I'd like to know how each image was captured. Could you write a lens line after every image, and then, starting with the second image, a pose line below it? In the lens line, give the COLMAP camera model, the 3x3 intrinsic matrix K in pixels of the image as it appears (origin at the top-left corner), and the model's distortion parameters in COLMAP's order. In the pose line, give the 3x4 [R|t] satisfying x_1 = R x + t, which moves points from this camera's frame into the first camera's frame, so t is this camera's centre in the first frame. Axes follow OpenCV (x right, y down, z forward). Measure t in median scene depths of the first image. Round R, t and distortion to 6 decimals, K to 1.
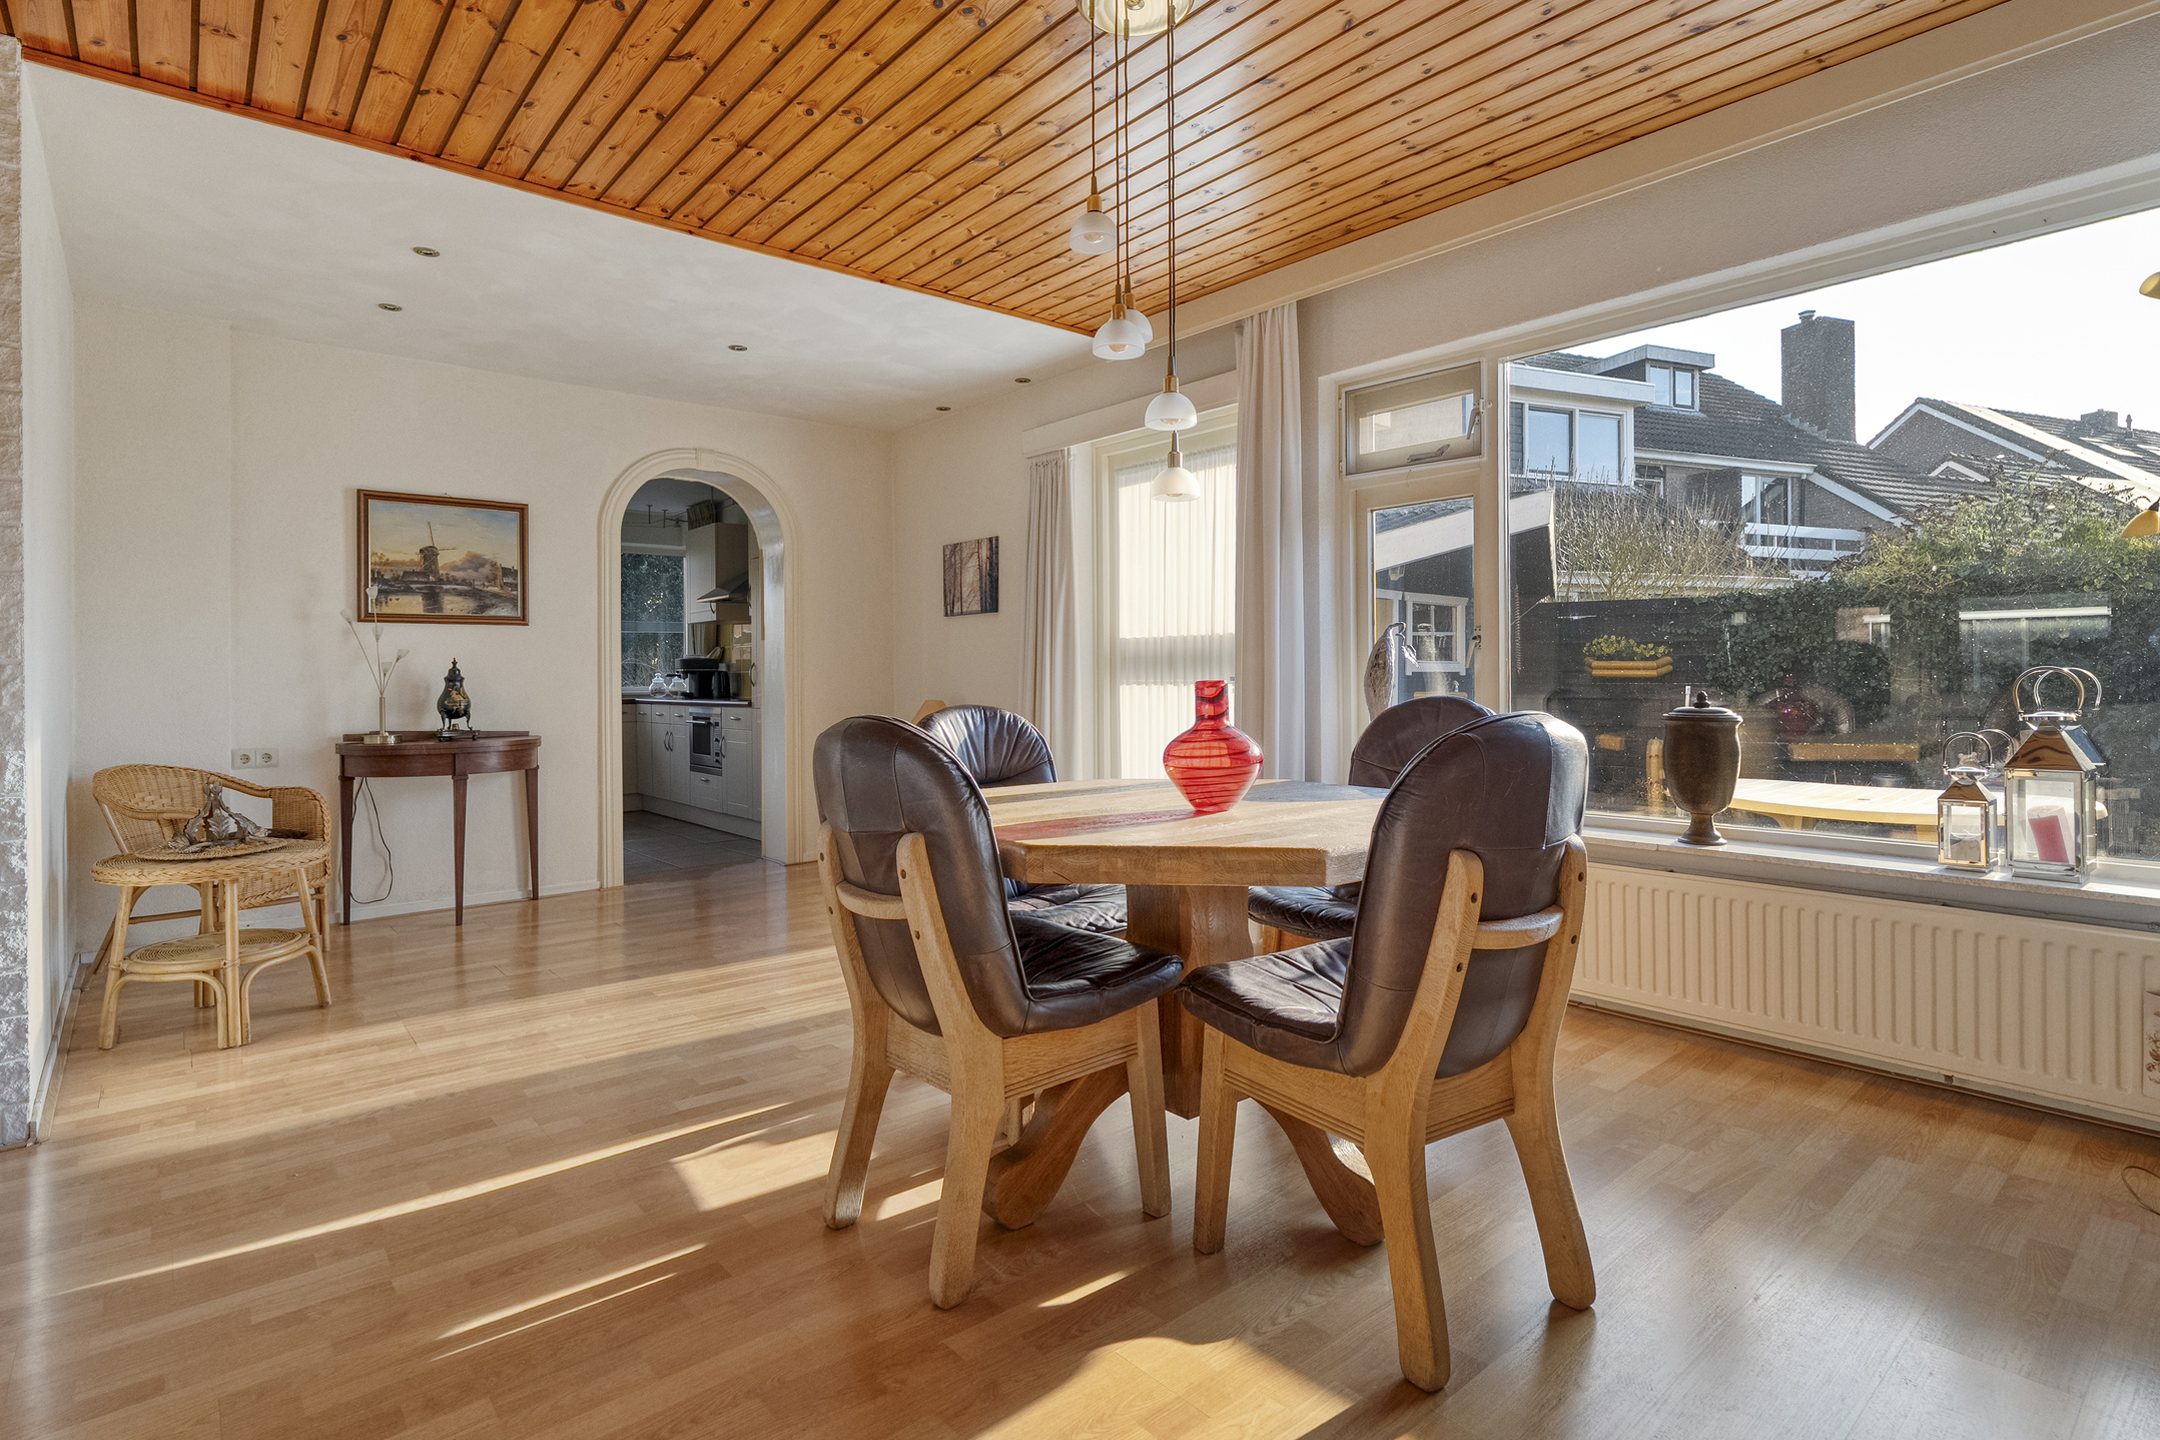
lens RADIAL K [[1105.4, 0, 1073.6], [0, 1105.4, 701.5], [0, 0, 1]] dist [-0.005018, 0.002085]
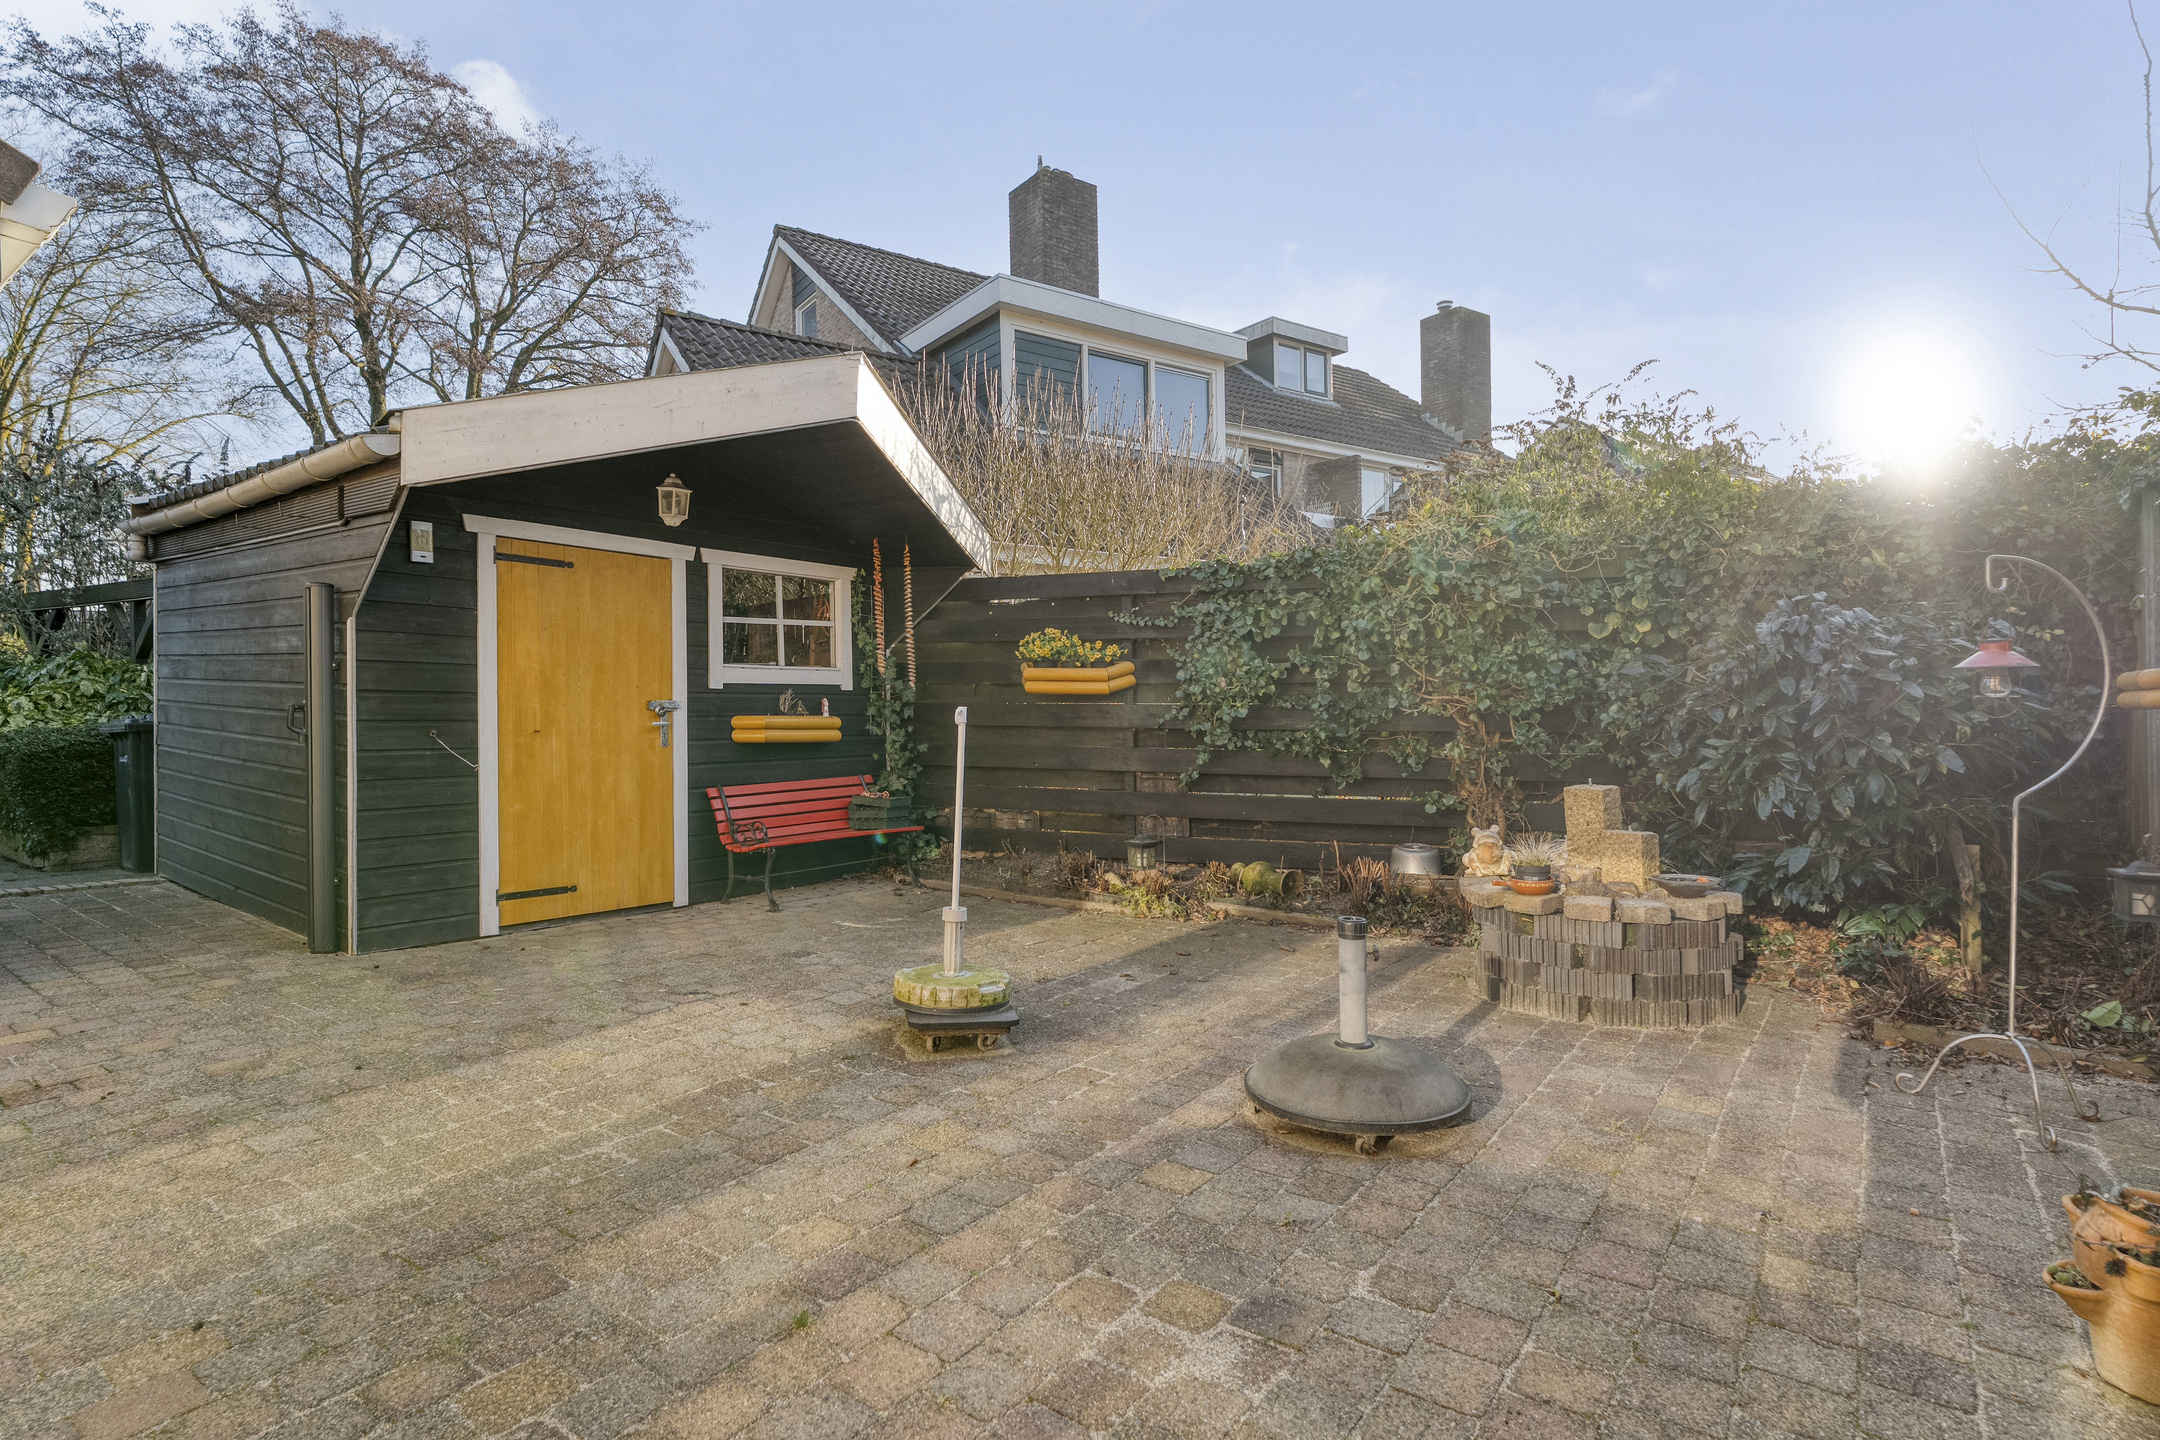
lens RADIAL K [[1105.4, 0, 1082.0], [0, 1105.4, 726.1], [0, 0, 1]] dist [-0.005018, 0.002085]
pose [[0.975257, -0.001557, 0.221067, 0.229777], [0.001344, 0.999998, 0.001114, -0.002461], [-0.221068, -0.000789, 0.975258, 0.234462]]
